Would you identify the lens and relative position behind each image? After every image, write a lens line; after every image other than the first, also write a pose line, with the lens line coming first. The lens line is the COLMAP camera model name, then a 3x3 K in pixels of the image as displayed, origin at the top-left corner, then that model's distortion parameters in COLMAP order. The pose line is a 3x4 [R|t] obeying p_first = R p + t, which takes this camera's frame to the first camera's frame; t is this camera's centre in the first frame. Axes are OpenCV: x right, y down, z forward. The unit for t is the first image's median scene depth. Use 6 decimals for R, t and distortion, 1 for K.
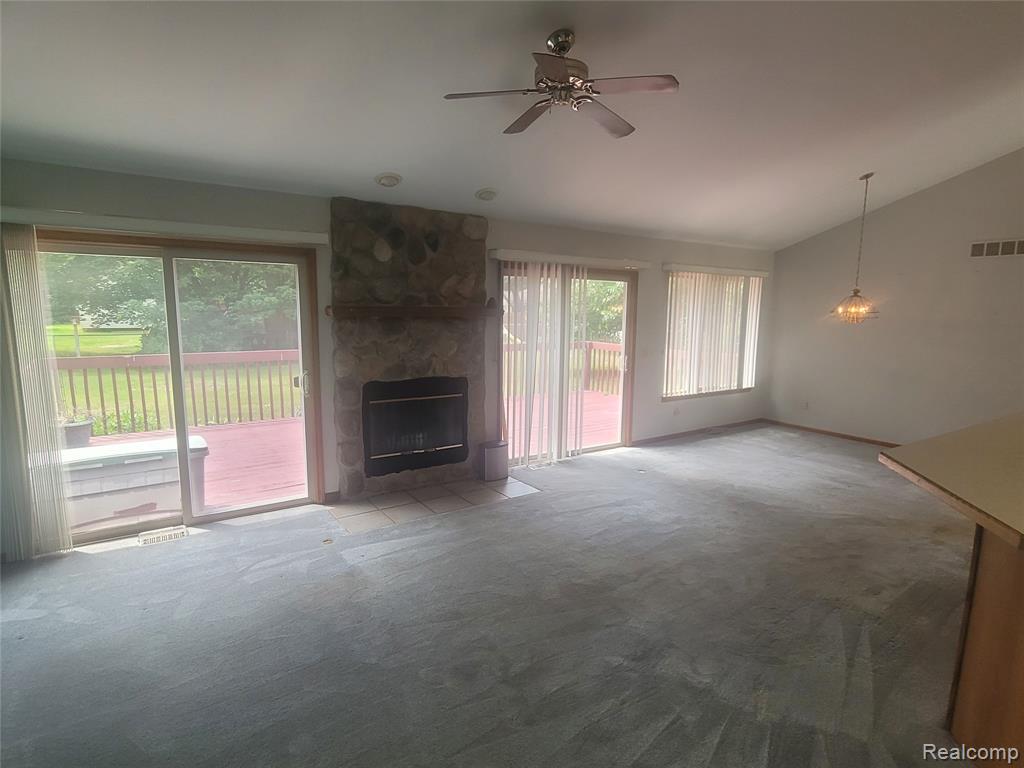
lens RADIAL K [[551.5, 0, 514.1], [0, 551.5, 385.8], [0, 0, 1]] dist [-0.002600, -0.002444]
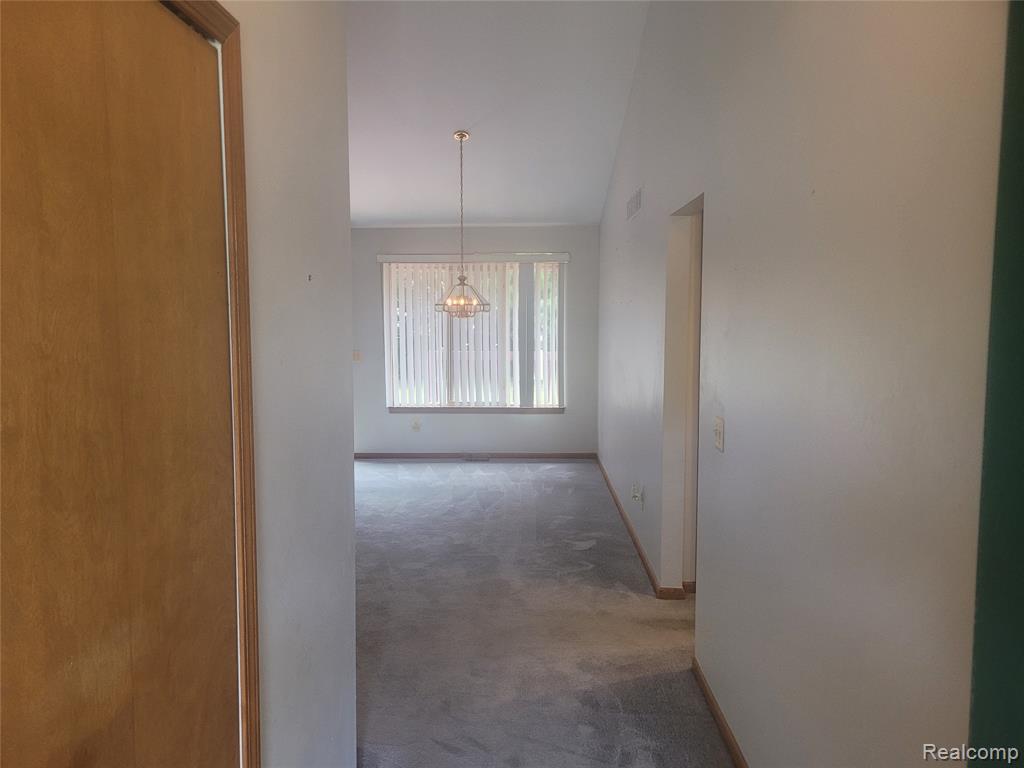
lens RADIAL K [[753.7, 0, 505.9], [0, 753.7, 382.3], [0, 0, 1]] dist [0.003889, 0.000107]
pose [[0.805191, 0.040803, -0.591611, 1.492341], [-0.071966, 0.996980, -0.029185, 0.004502], [0.588633, 0.066075, 0.805695, 0.200868]]
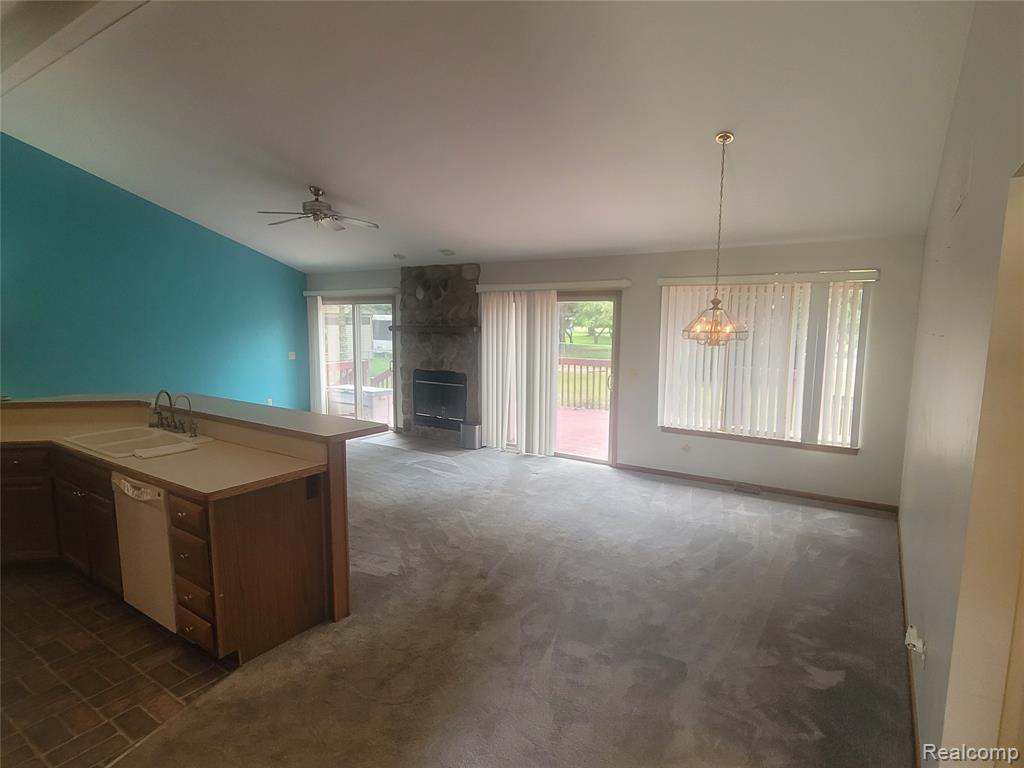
lens RADIAL K [[551.5, 0, 523.1], [0, 551.5, 386.6], [0, 0, 1]] dist [-0.002600, -0.002444]
pose [[0.382839, 0.096929, -0.918716, 1.337771], [-0.134606, 0.989720, 0.048329, -0.074833], [0.913956, 0.105162, 0.391951, 0.583373]]
